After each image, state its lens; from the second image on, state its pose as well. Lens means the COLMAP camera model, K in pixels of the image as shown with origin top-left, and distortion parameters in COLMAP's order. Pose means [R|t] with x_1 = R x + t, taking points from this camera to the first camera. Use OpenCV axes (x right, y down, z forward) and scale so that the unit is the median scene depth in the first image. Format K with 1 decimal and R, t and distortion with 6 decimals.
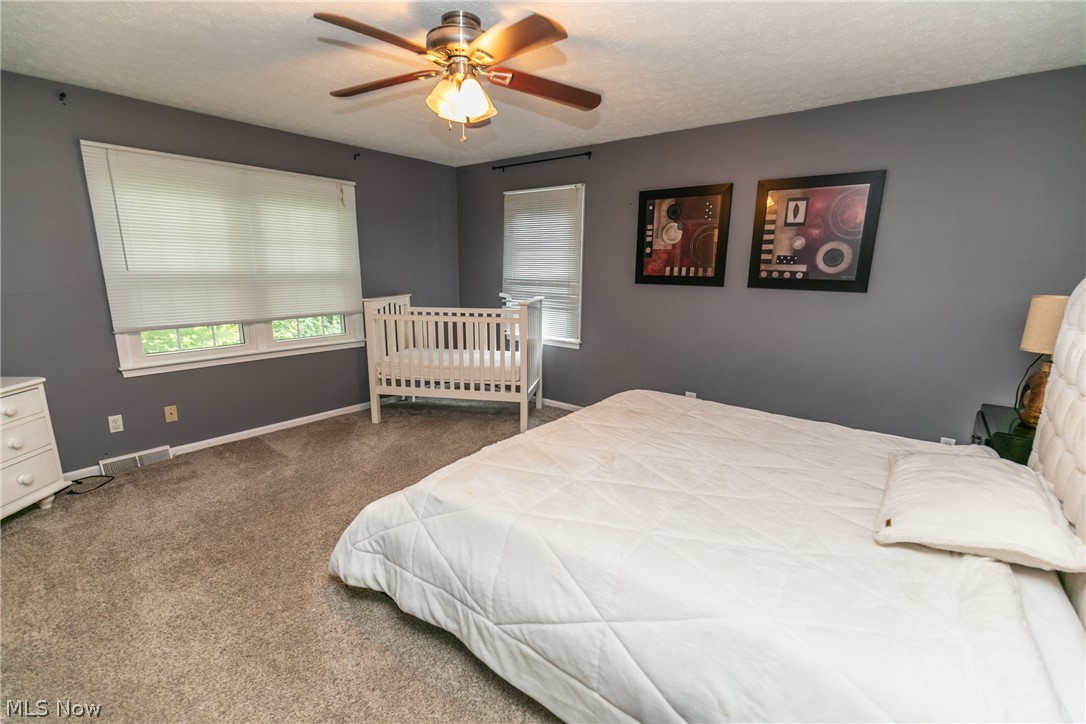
lens RADIAL K [[484.1, 0, 545.1], [0, 484.1, 368.9], [0, 0, 1]] dist [0.011247, -0.000309]
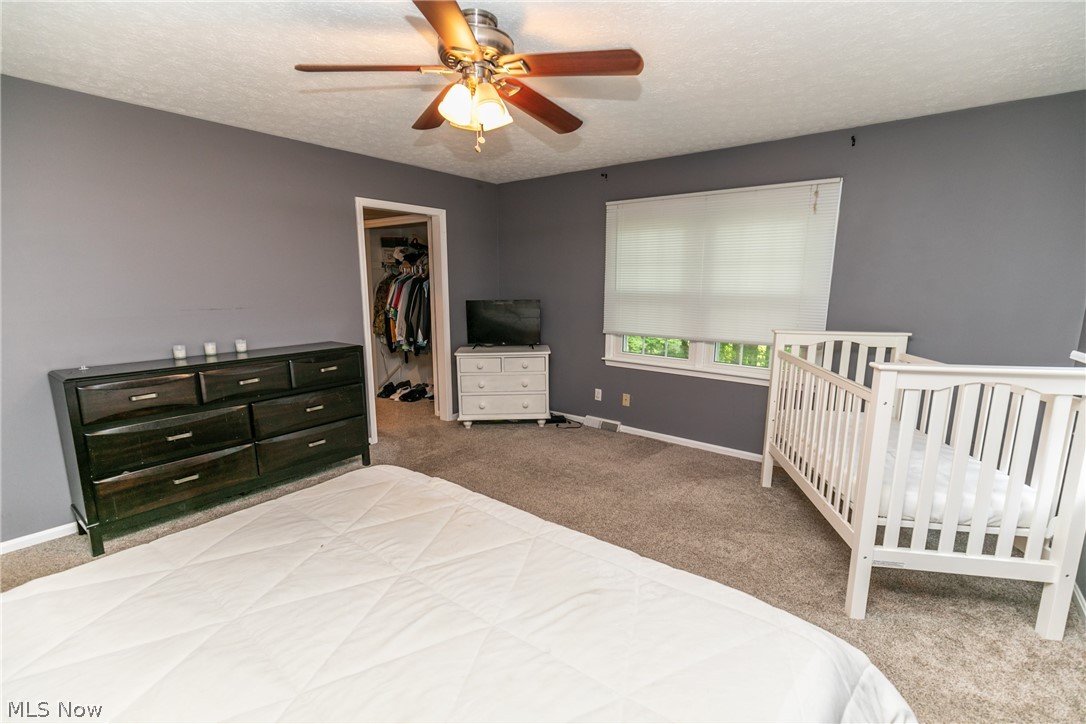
lens RADIAL K [[484.1, 0, 545.1], [0, 484.1, 368.9], [0, 0, 1]] dist [0.011247, -0.000309]
pose [[0.019396, 0.171468, -0.984999, 0.483522], [-0.219346, 0.961913, 0.163129, -0.149857], [0.975454, 0.212891, 0.056268, 0.695386]]
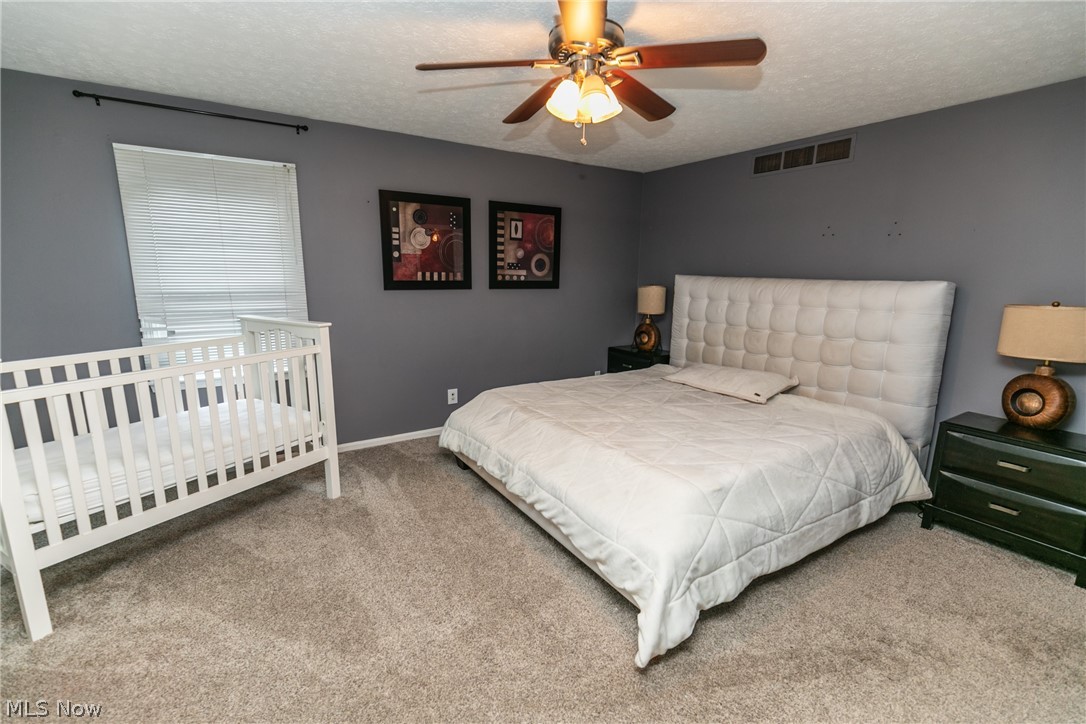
lens RADIAL K [[484.1, 0, 545.1], [0, 484.1, 368.9], [0, 0, 1]] dist [0.011247, -0.000309]
pose [[0.330442, -0.196877, 0.923064, -0.675956], [0.191069, 0.971706, 0.138852, -0.116453], [-0.924284, 0.130486, 0.358709, 0.473894]]
